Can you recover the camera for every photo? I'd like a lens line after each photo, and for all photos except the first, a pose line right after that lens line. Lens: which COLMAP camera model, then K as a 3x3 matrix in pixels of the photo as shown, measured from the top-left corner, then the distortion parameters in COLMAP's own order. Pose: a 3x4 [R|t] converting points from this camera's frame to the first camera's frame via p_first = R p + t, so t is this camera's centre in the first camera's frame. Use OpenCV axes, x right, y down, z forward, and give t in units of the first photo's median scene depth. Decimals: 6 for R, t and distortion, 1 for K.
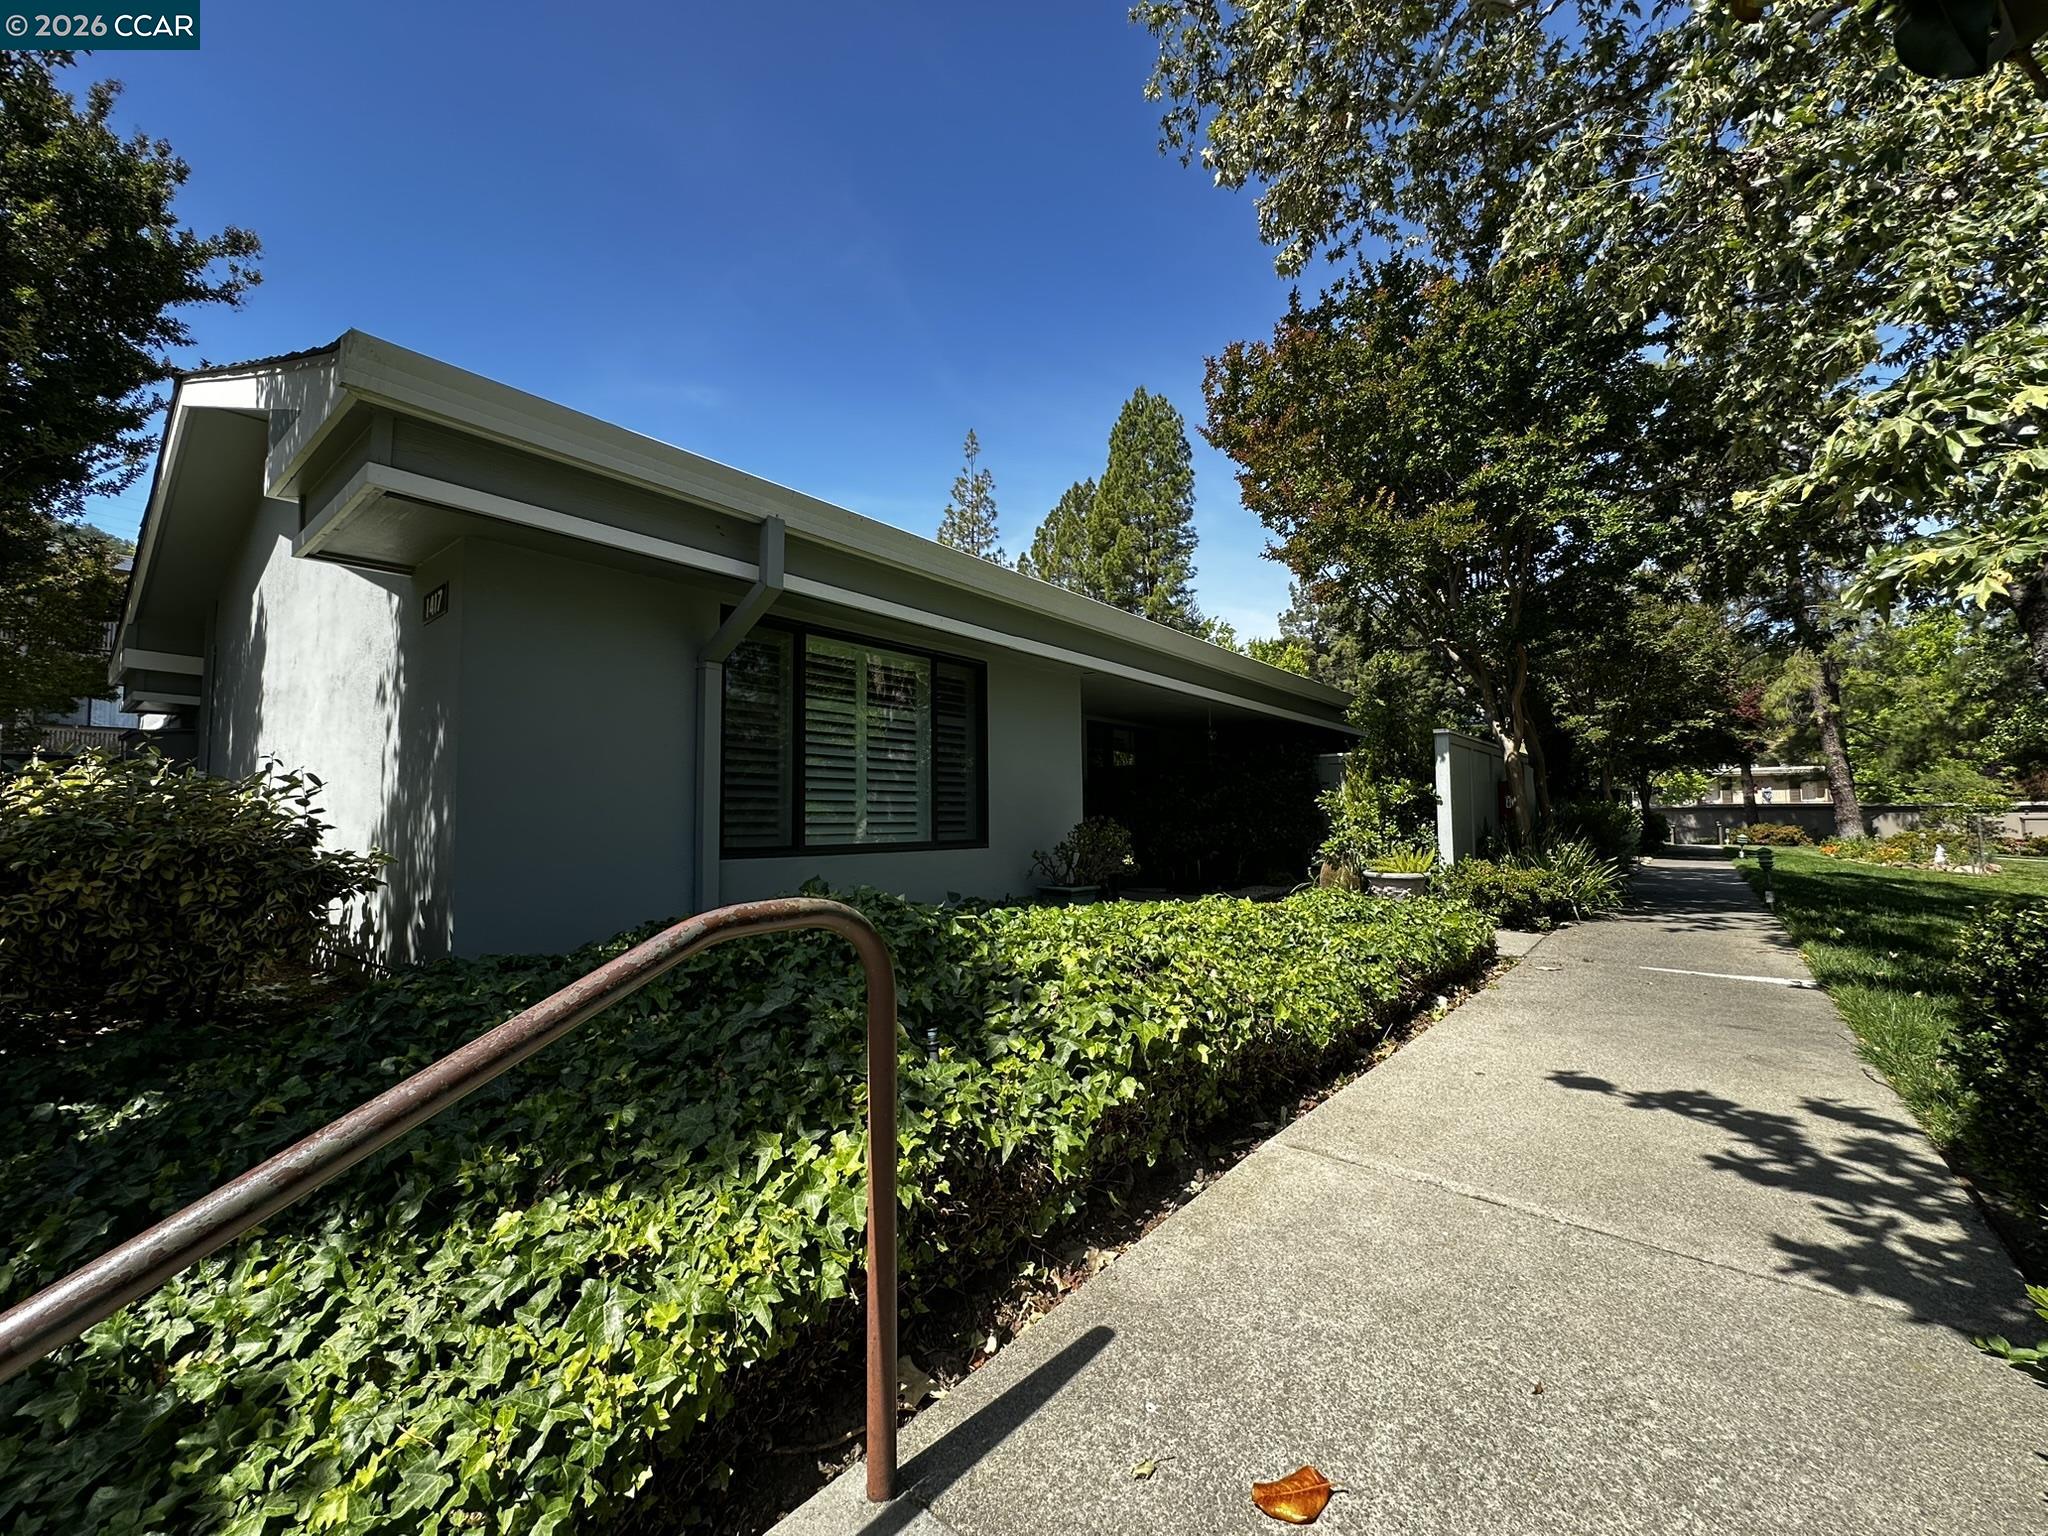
lens RADIAL K [[851.4, 0, 1034.7], [0, 851.4, 759.3], [0, 0, 1]] dist [-0.000915, 0.000352]
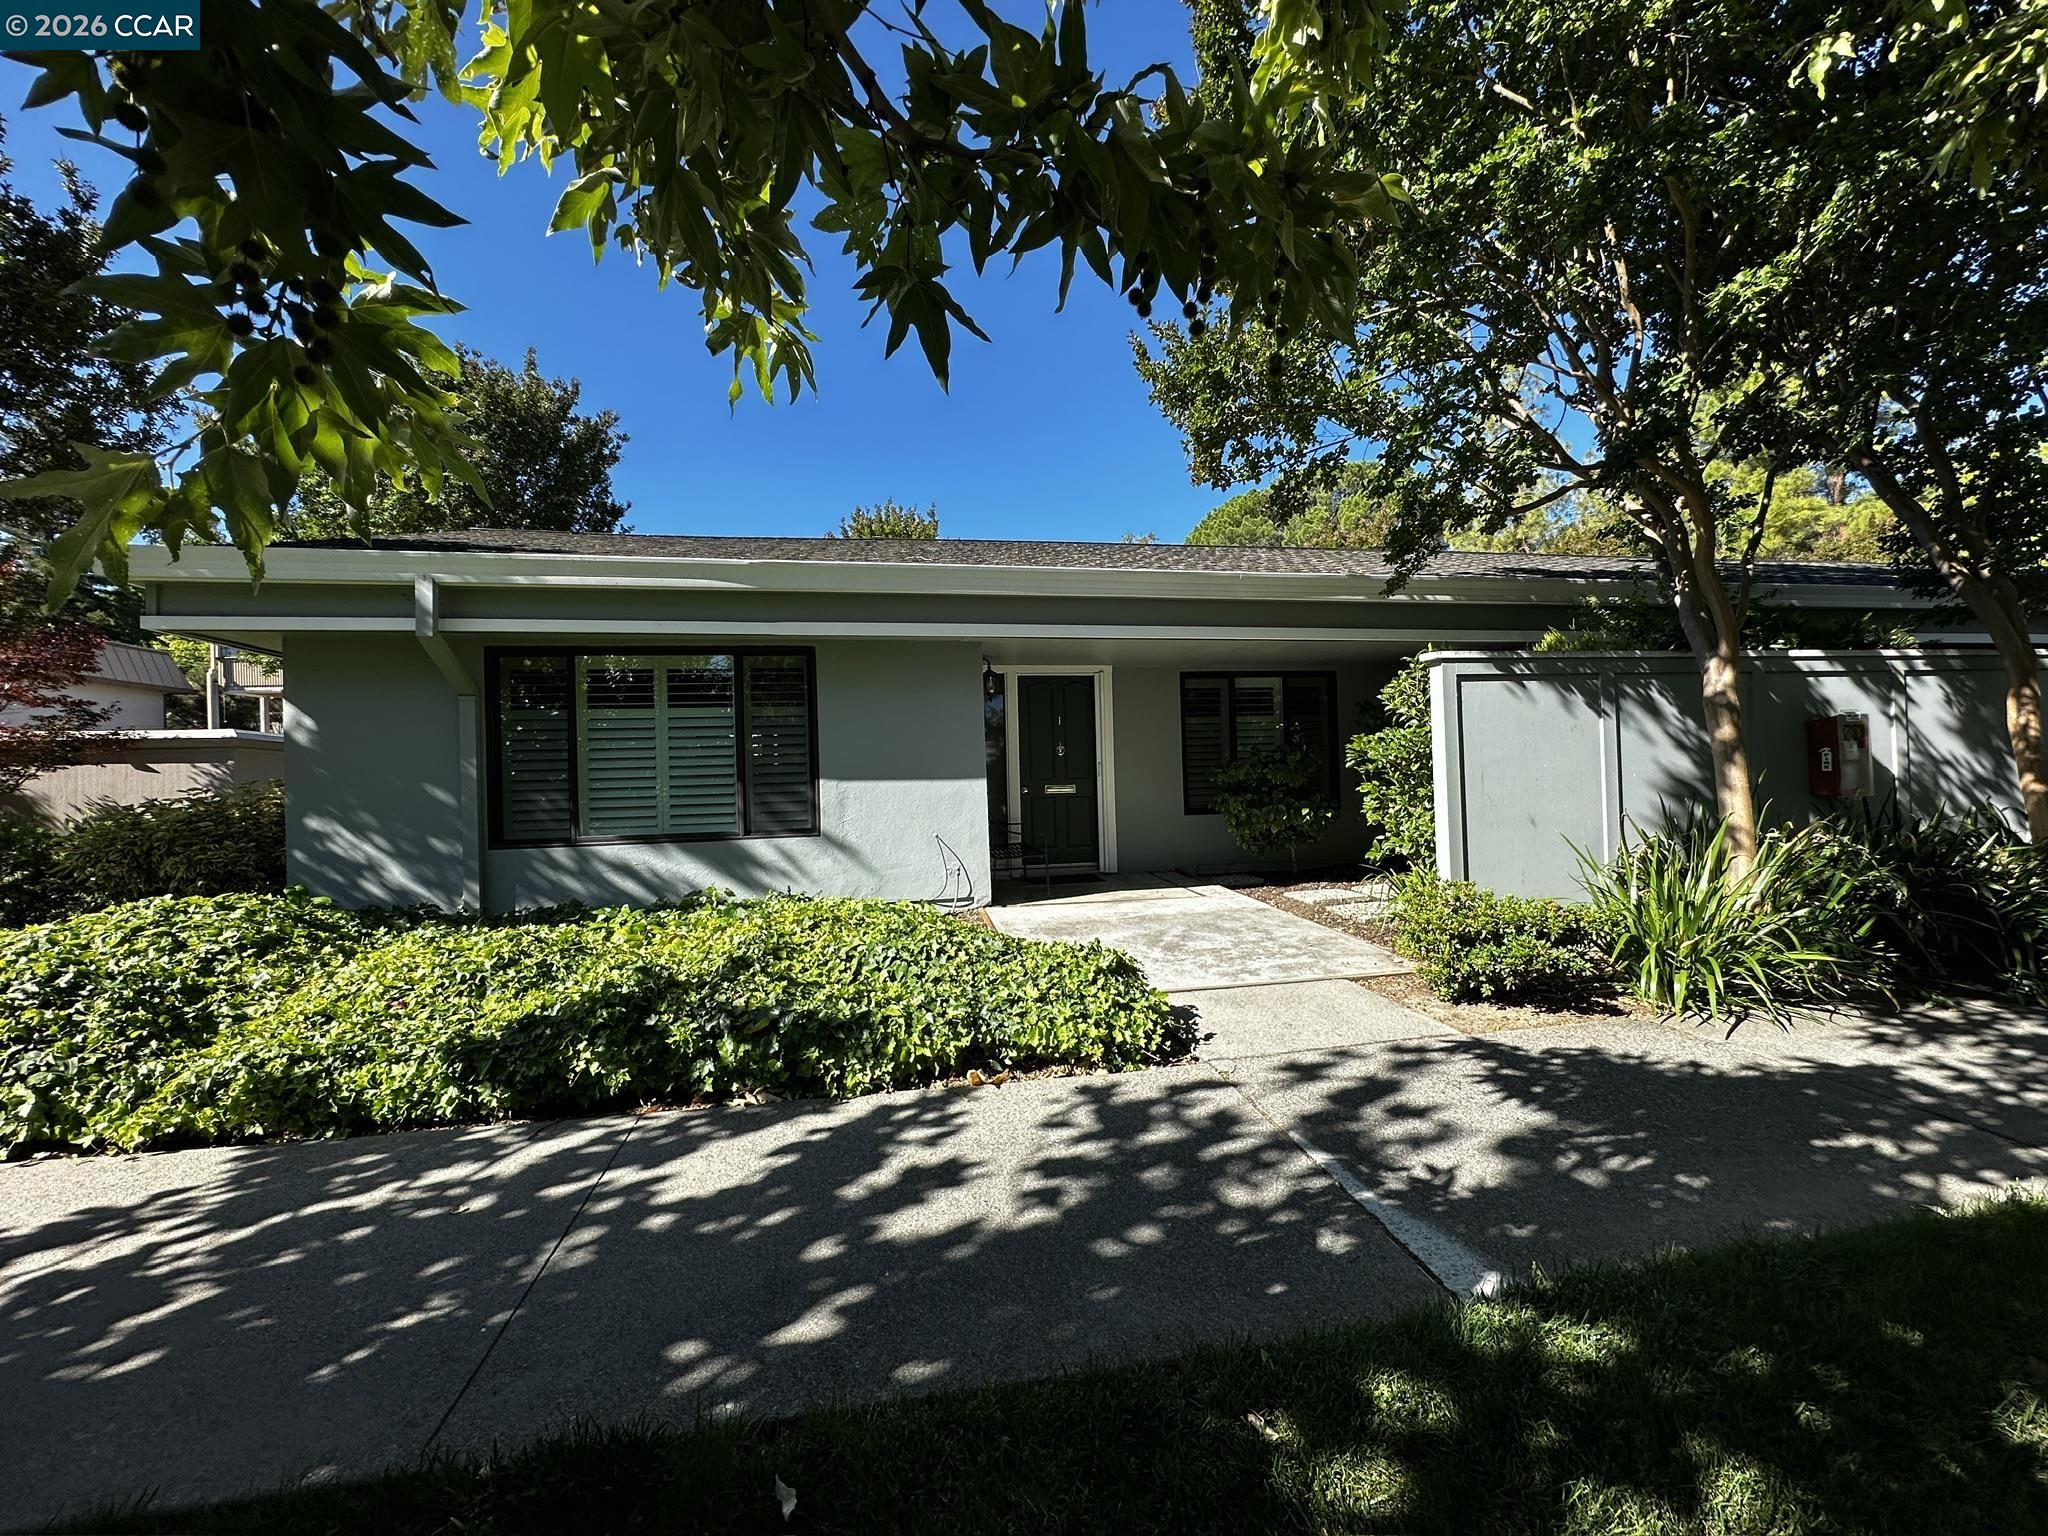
lens RADIAL K [[813.2, 0, 1017.0], [0, 813.2, 766.6], [0, 0, 1]] dist [-0.001646, 0.000257]
pose [[0.746352, -0.019425, -0.665268, 0.518493], [0.069661, 0.996364, 0.049059, -0.004230], [0.661896, -0.082959, 0.744991, 0.310193]]
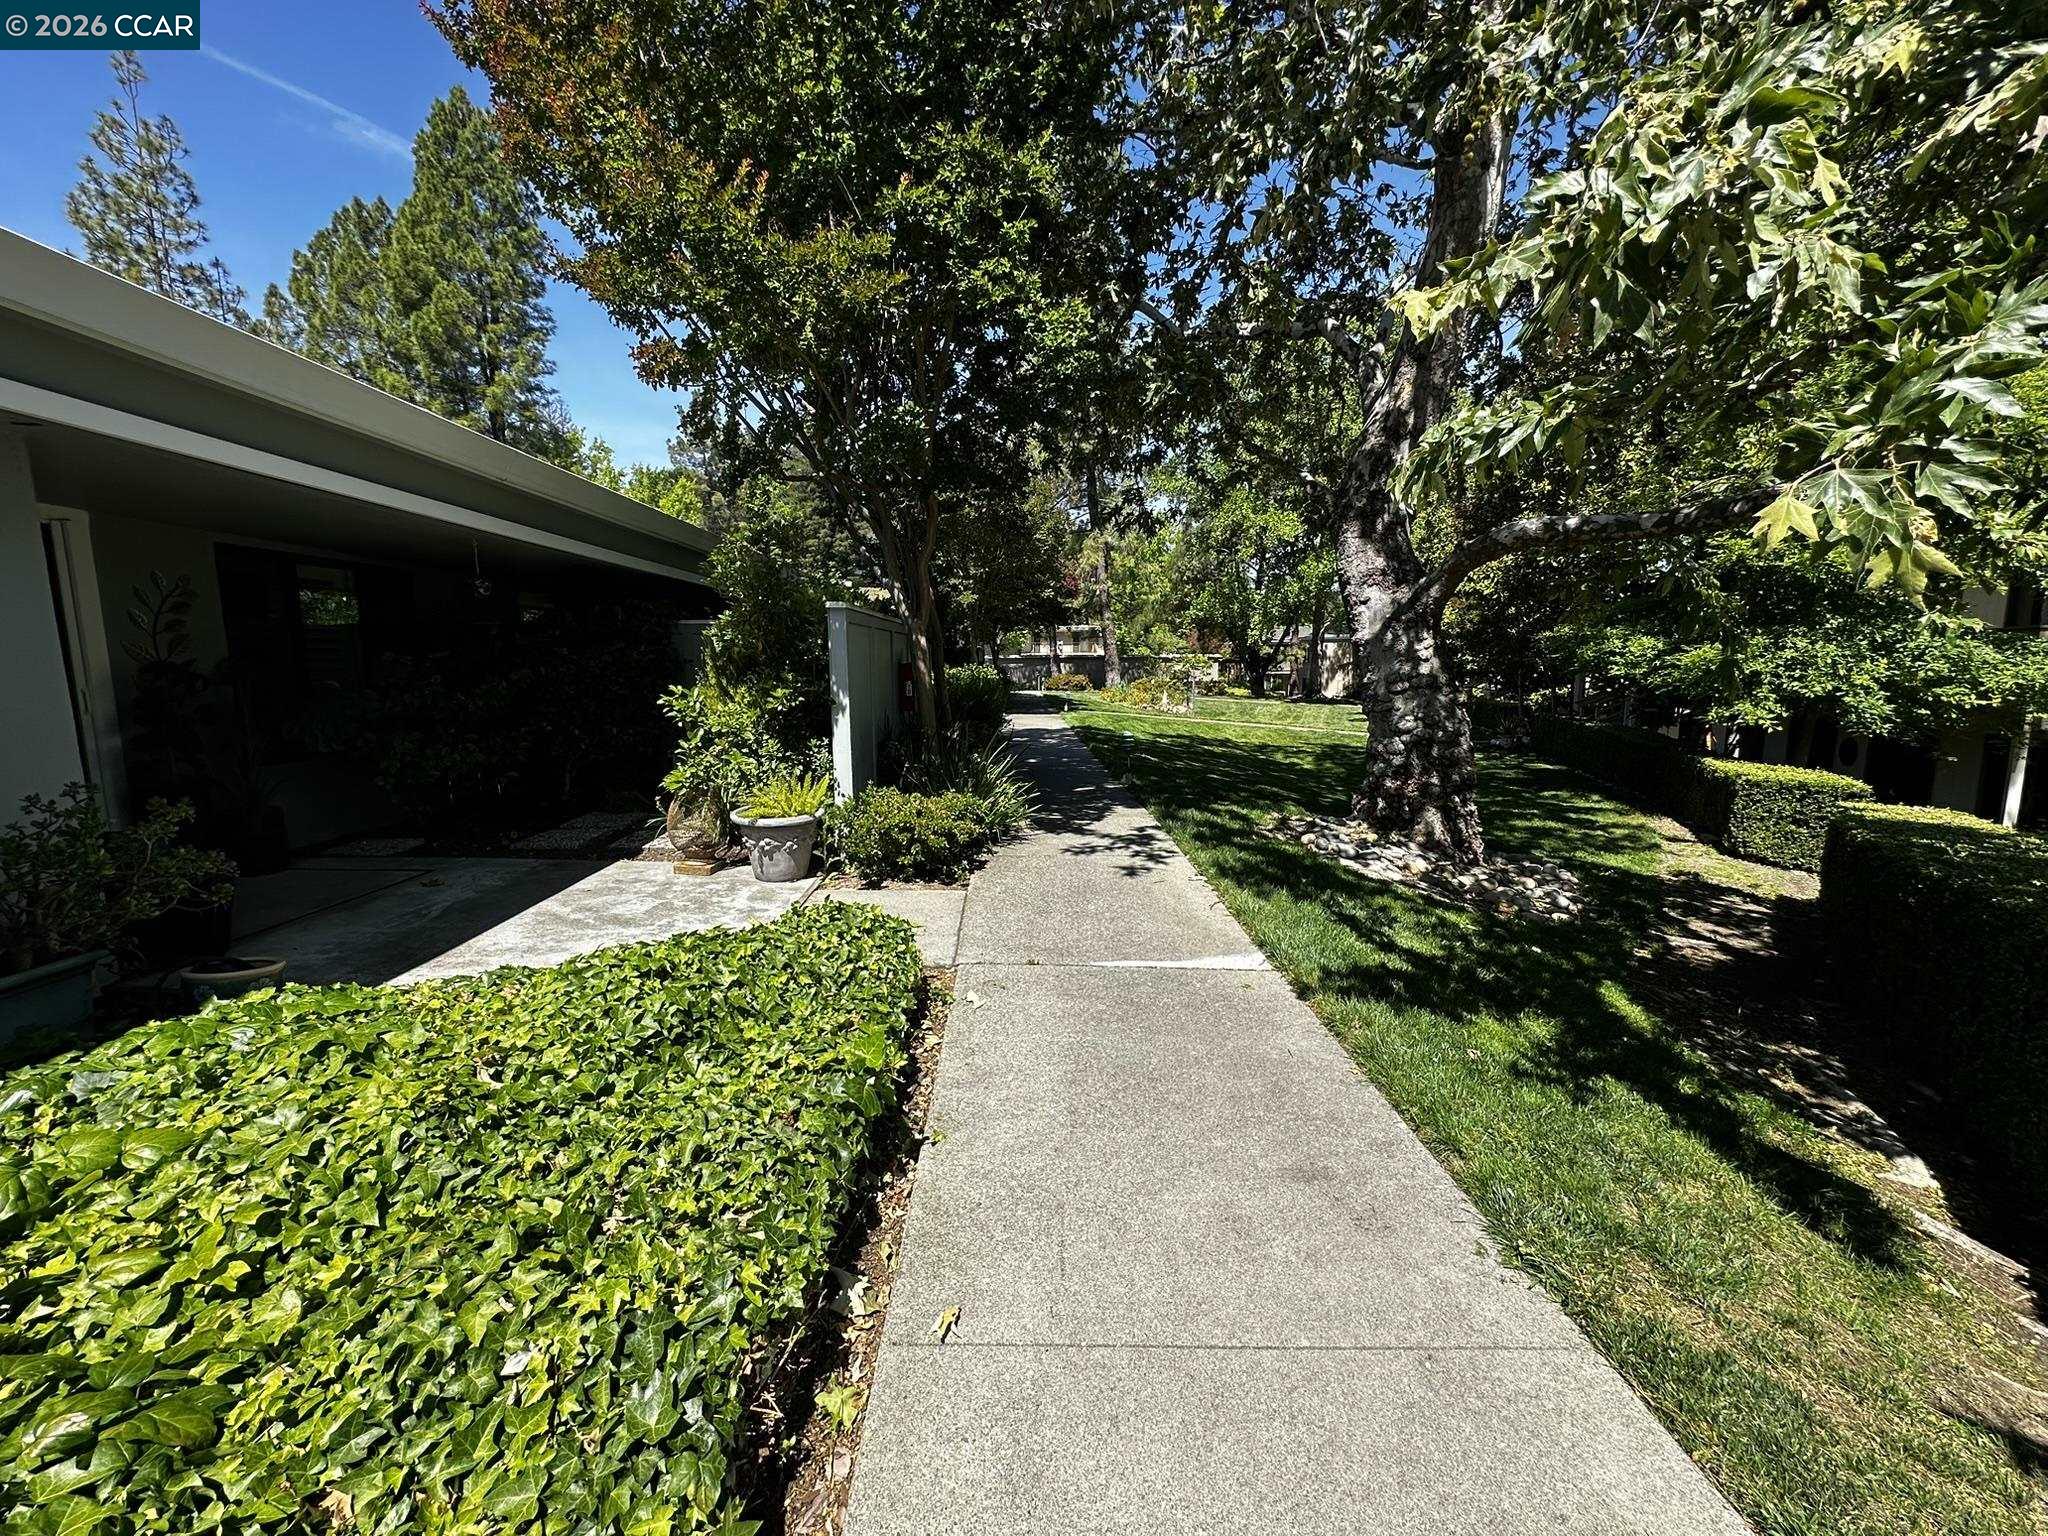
lens RADIAL K [[817.6, 0, 1023.0], [0, 817.6, 768.0], [0, 0, 1]] dist [-0.003247, 0.001533]
pose [[0.780630, -0.080245, 0.619821, 0.137783], [-0.044916, 0.981956, 0.183699, -0.026480], [-0.623378, -0.171241, 0.762939, 0.300703]]
